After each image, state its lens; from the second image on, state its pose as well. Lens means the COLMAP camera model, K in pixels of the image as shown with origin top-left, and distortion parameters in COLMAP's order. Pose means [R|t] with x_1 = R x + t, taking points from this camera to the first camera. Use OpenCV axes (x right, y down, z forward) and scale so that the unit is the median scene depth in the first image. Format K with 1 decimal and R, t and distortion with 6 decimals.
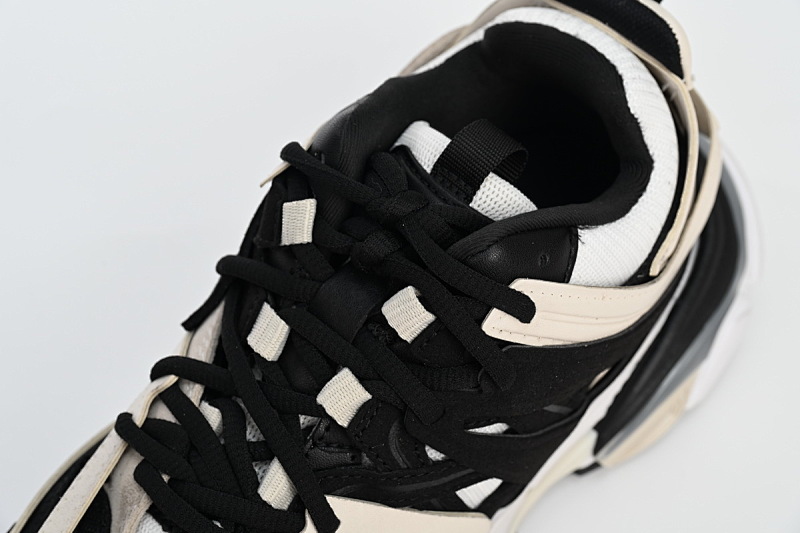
lens RADIAL K [[1604.1, 0, 403.4], [0, 1604.1, 264.1], [0, 0, 1]] dist [0.082679, 0.000000]
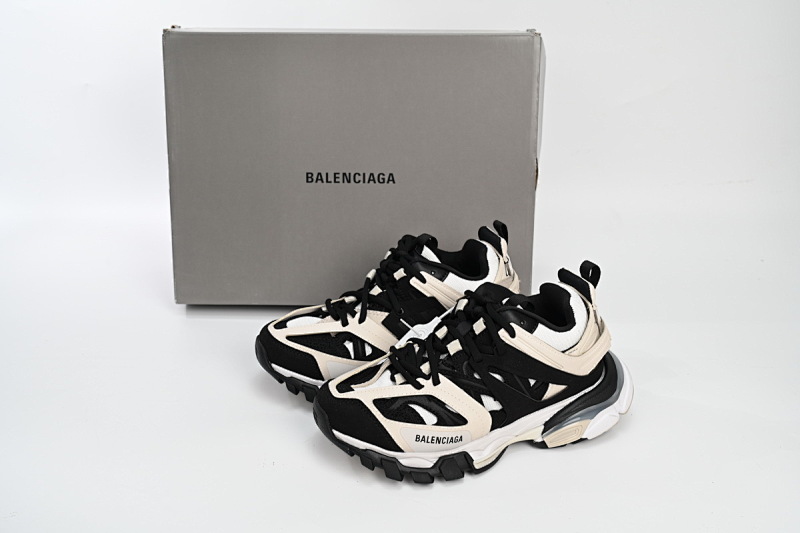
lens RADIAL K [[934.9, 0, 404.9], [0, 934.9, 247.7], [0, 0, 1]] dist [-0.020219, 0.000000]
pose [[0.893134, 0.177636, -0.413227, 0.616413], [-0.371463, 0.809342, -0.454952, 0.811134], [0.253626, 0.559832, 0.788836, -0.643947]]
